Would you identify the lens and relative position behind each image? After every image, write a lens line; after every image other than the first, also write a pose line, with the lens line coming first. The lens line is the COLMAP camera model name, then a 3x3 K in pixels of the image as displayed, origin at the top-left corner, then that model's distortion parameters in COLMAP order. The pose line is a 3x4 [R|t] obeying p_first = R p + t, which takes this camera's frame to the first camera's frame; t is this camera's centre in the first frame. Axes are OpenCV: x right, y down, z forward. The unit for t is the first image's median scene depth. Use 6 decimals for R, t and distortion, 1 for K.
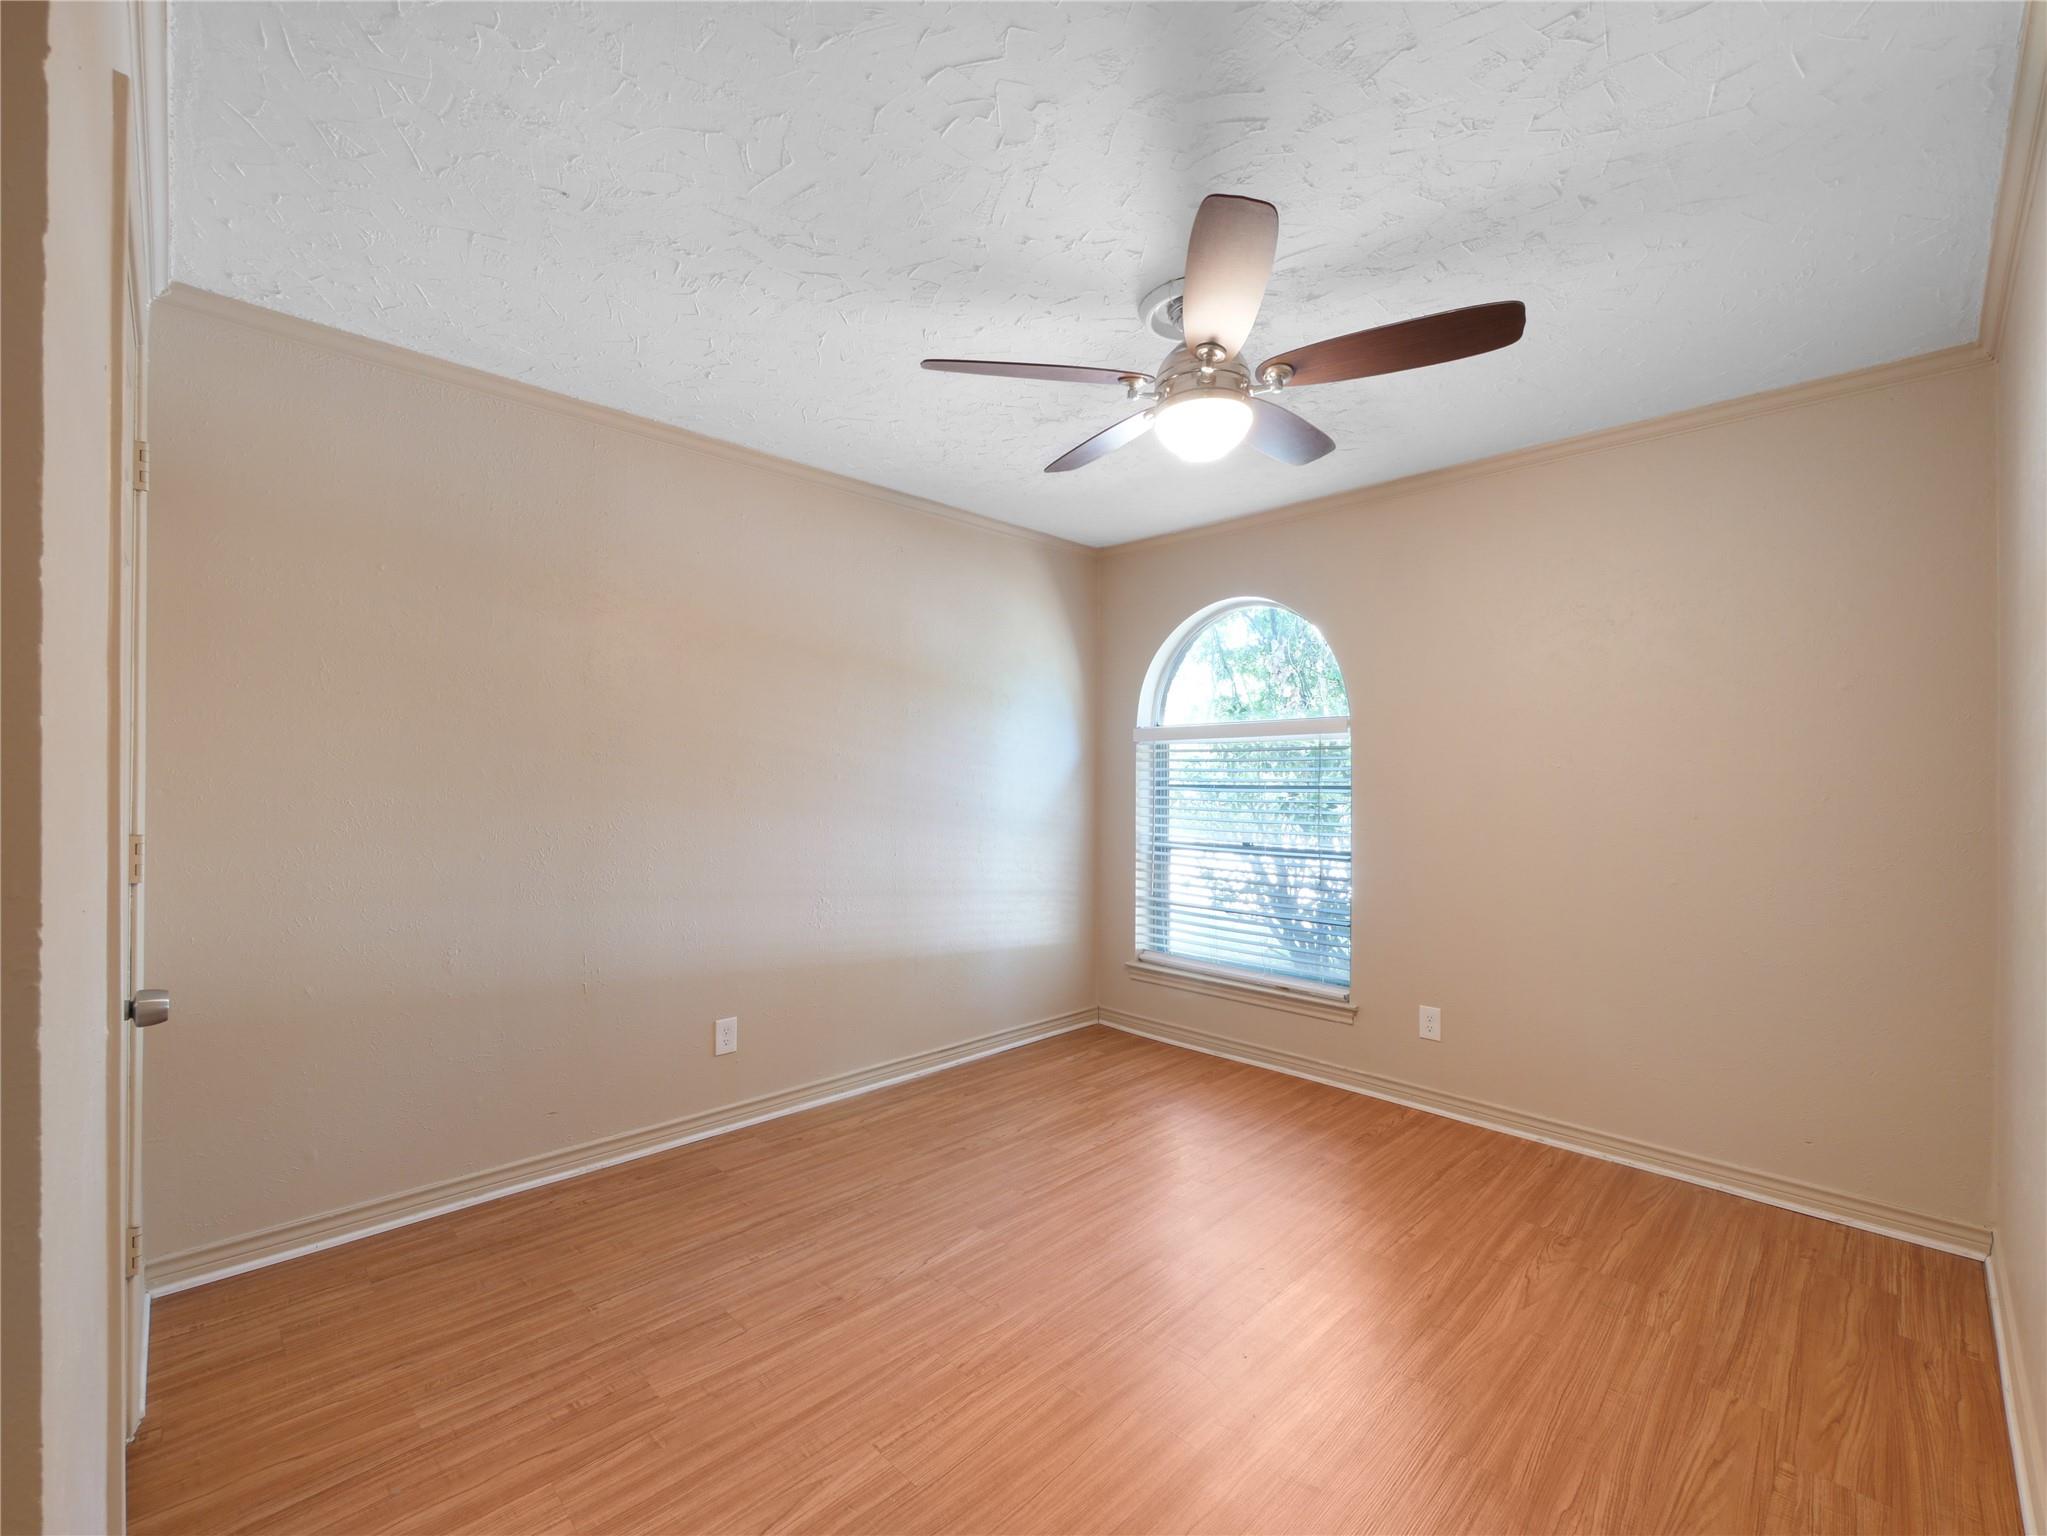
lens RADIAL K [[885.9, 0, 1019.1], [0, 885.9, 774.4], [0, 0, 1]] dist [-0.002667, -0.000064]
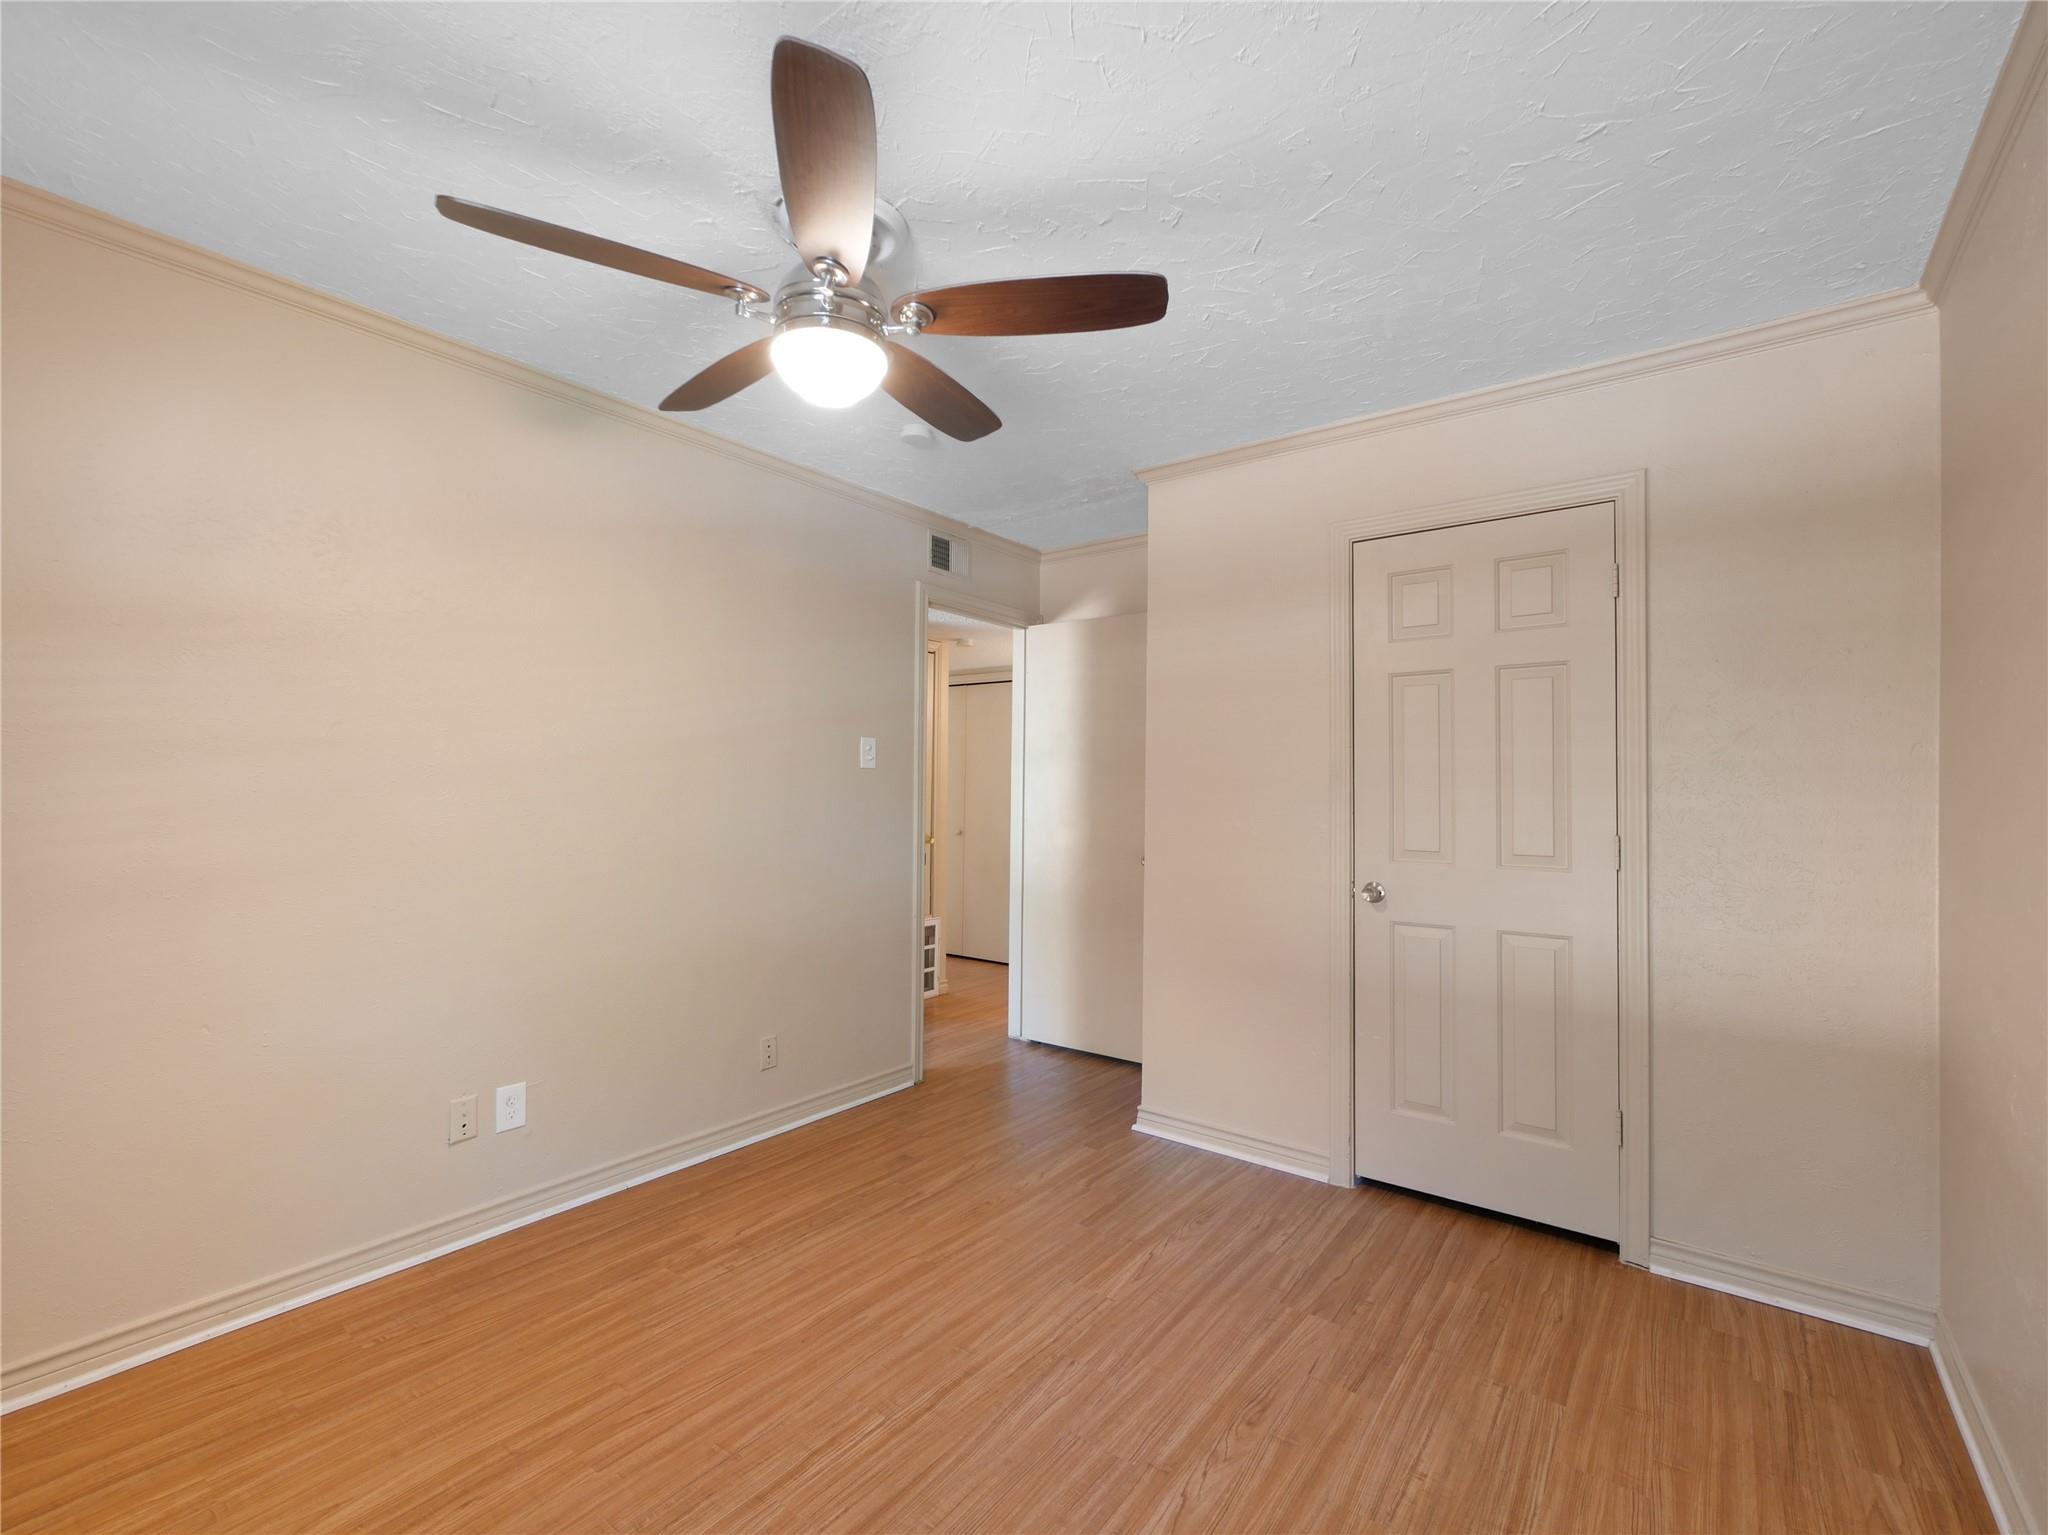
lens RADIAL K [[886.4, 0, 1019.6], [0, 886.4, 774.0], [0, 0, 1]] dist [-0.002667, -0.000064]
pose [[-0.989074, -0.020173, -0.146032, 0.163658], [-0.017383, 0.999642, -0.020353, 0.012596], [0.146390, -0.017592, -0.989071, 2.092118]]
